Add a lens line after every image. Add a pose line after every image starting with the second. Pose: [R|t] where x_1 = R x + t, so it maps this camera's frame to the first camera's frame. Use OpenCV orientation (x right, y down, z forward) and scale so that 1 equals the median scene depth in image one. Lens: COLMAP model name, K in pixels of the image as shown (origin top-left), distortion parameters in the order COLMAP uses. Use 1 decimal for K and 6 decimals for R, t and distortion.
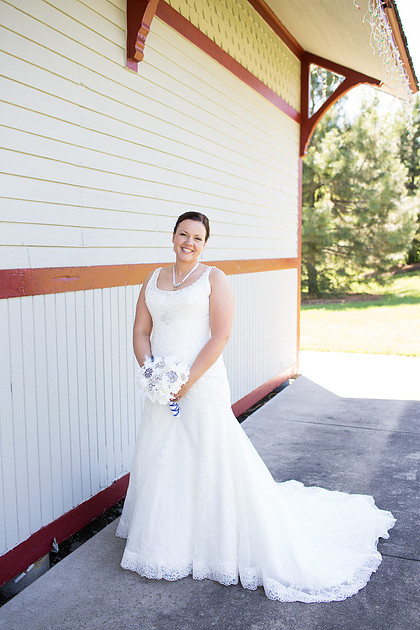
lens RADIAL K [[631.8, 0, 211.5], [0, 631.8, 315.2], [0, 0, 1]] dist [-0.024710, 0.000000]
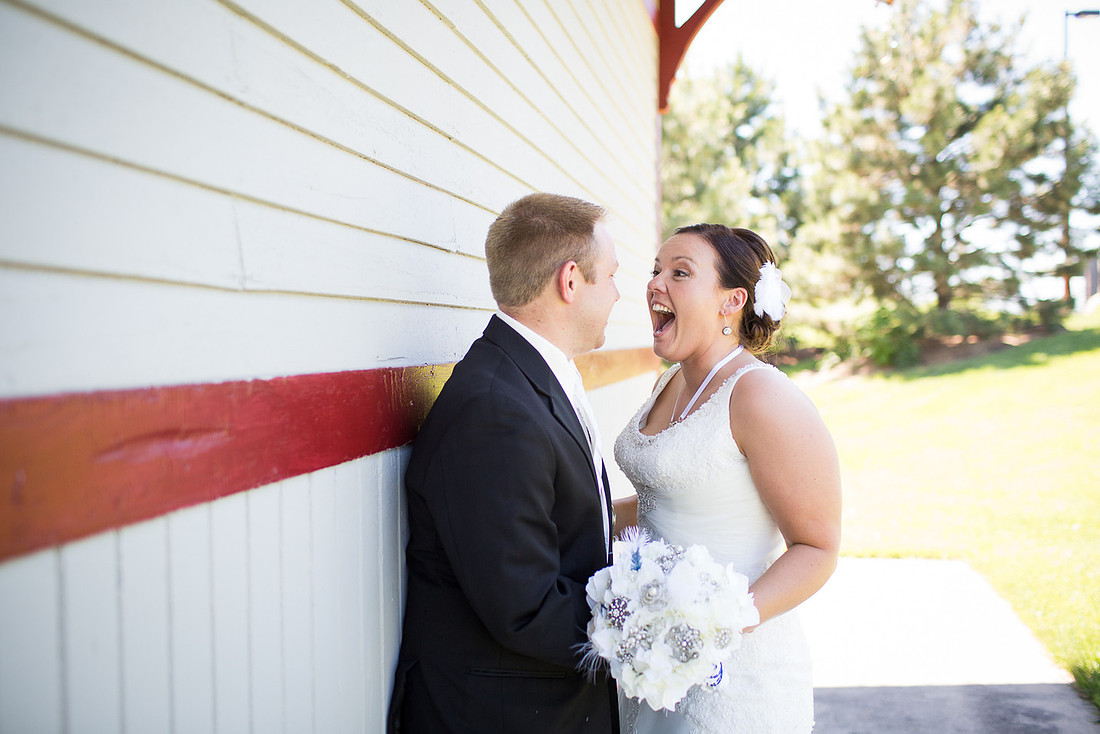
lens RADIAL K [[1103.1, 0, 547.2], [0, 1103.1, 371.5], [0, 0, 1]] dist [-0.024710, 0.000000]
pose [[0.979389, -0.012459, 0.201597, -0.099276], [0.027020, 0.997206, -0.069637, -0.028770], [-0.200166, 0.073648, 0.976990, 0.344473]]
